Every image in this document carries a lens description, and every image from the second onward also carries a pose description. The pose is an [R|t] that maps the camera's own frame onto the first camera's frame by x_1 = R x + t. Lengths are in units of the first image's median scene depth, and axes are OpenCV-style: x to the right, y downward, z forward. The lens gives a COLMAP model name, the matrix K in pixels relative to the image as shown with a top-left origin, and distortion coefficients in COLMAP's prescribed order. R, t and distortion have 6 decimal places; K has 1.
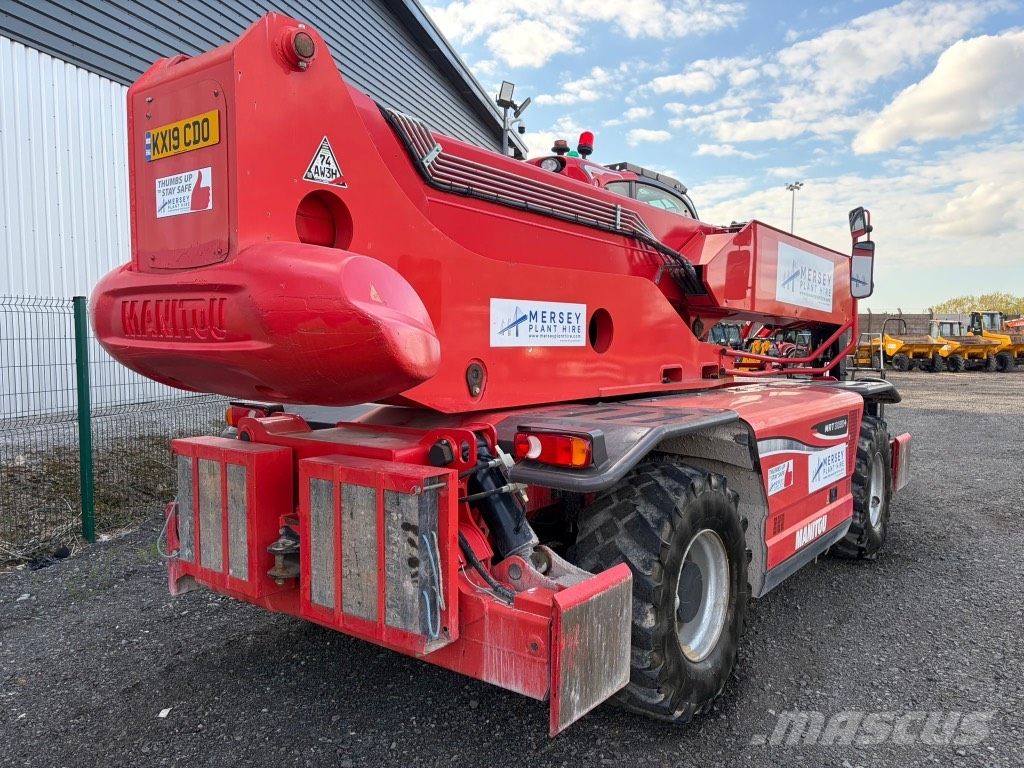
lens RADIAL K [[773.2, 0, 516.8], [0, 773.2, 387.5], [0, 0, 1]] dist [0.054483, -0.054294]
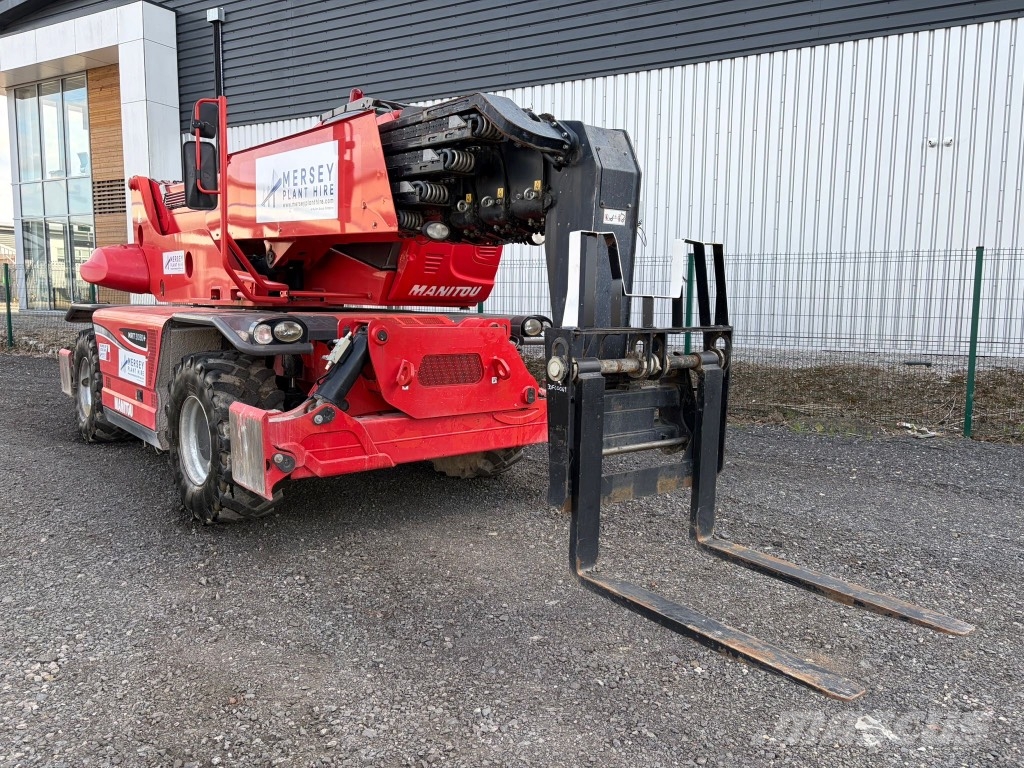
lens RADIAL K [[773.2, 0, 511.3], [0, 773.2, 384.9], [0, 0, 1]] dist [0.054483, -0.054294]
pose [[-0.233223, 0.103499, -0.966900, 1.284700], [-0.079110, 0.989004, 0.124947, -0.063766], [0.969200, 0.105633, -0.222471, 1.640462]]
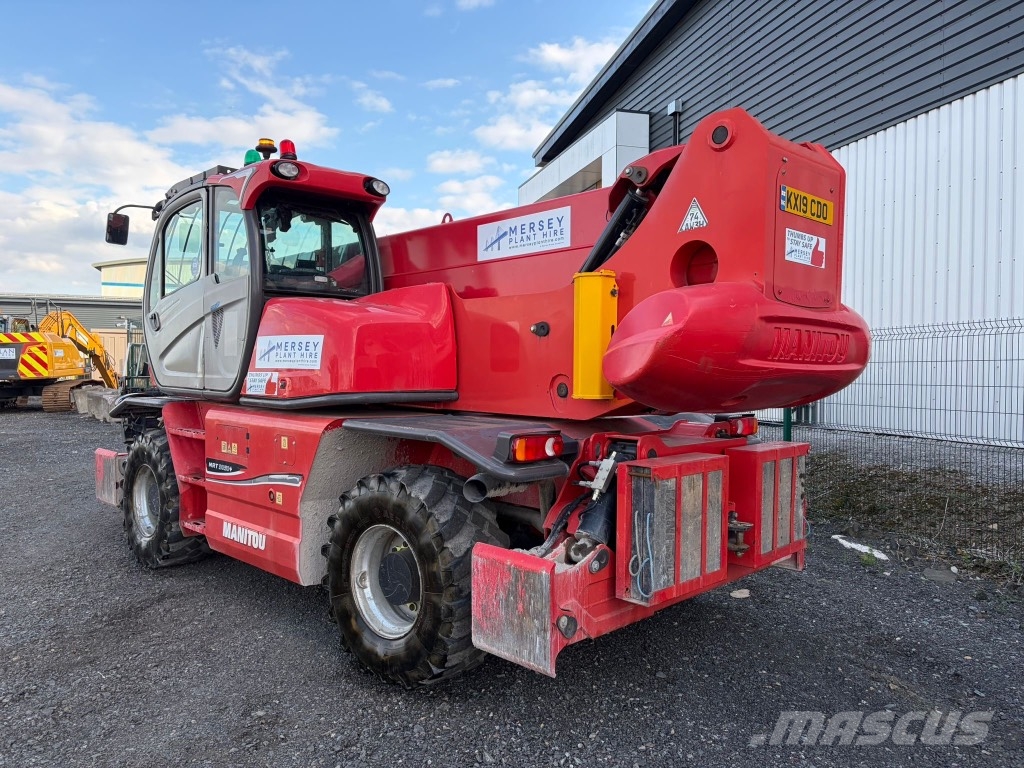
lens RADIAL K [[773.2, 0, 514.6], [0, 773.2, 388.2], [0, 0, 1]] dist [0.054483, -0.054294]
pose [[-0.850279, 0.004820, -0.526310, 0.613800], [-0.042204, 0.996114, 0.077304, -0.118516], [0.524637, 0.087942, -0.846771, 2.093832]]
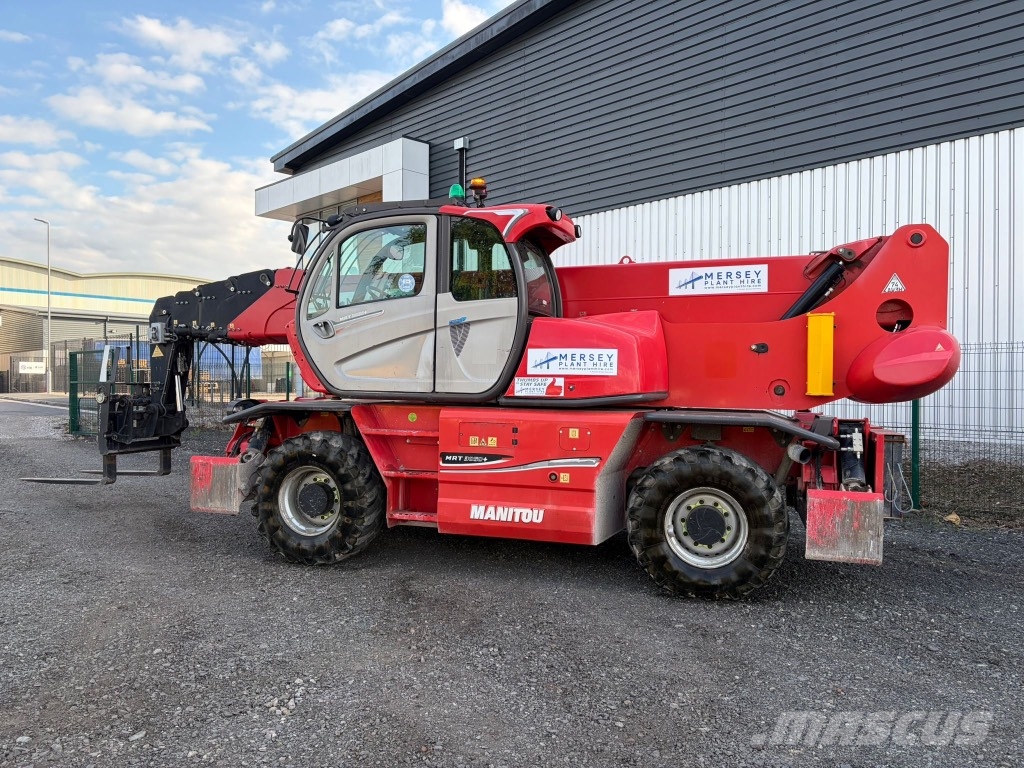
lens RADIAL K [[773.2, 0, 519.2], [0, 773.2, 385.8], [0, 0, 1]] dist [0.054483, -0.054294]
pose [[-0.494546, -0.002099, -0.869149, 1.333197], [-0.066483, 0.997159, 0.035421, -0.081417], [0.866605, 0.075301, -0.493281, 1.706208]]
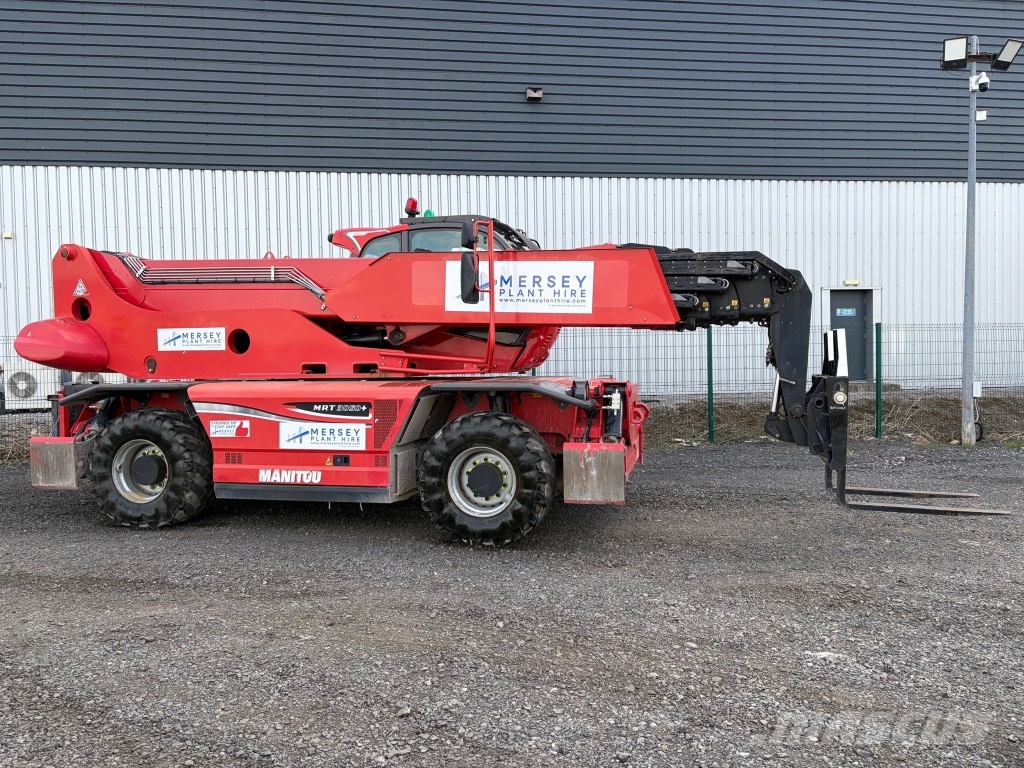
lens RADIAL K [[773.2, 0, 514.8], [0, 773.2, 384.7], [0, 0, 1]] dist [0.054483, -0.054294]
pose [[0.404428, 0.023035, -0.914280, 1.562640], [-0.047531, 0.998861, 0.004141, -0.008771], [0.913334, 0.041781, 0.405062, 0.664995]]
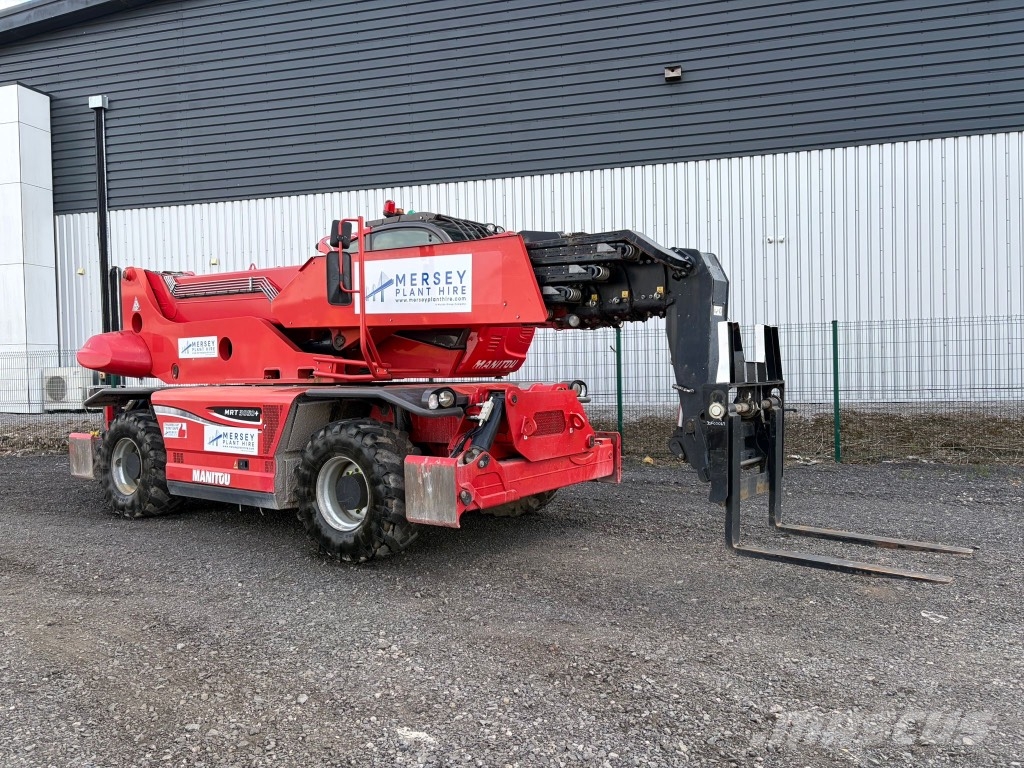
lens RADIAL K [[773.2, 0, 514.8], [0, 773.2, 386.4], [0, 0, 1]] dist [0.054483, -0.054294]
pose [[0.020536, 0.021385, -0.999560, 1.591767], [-0.047010, 0.998686, 0.020400, -0.041575], [0.998683, 0.046570, 0.021515, 1.300662]]
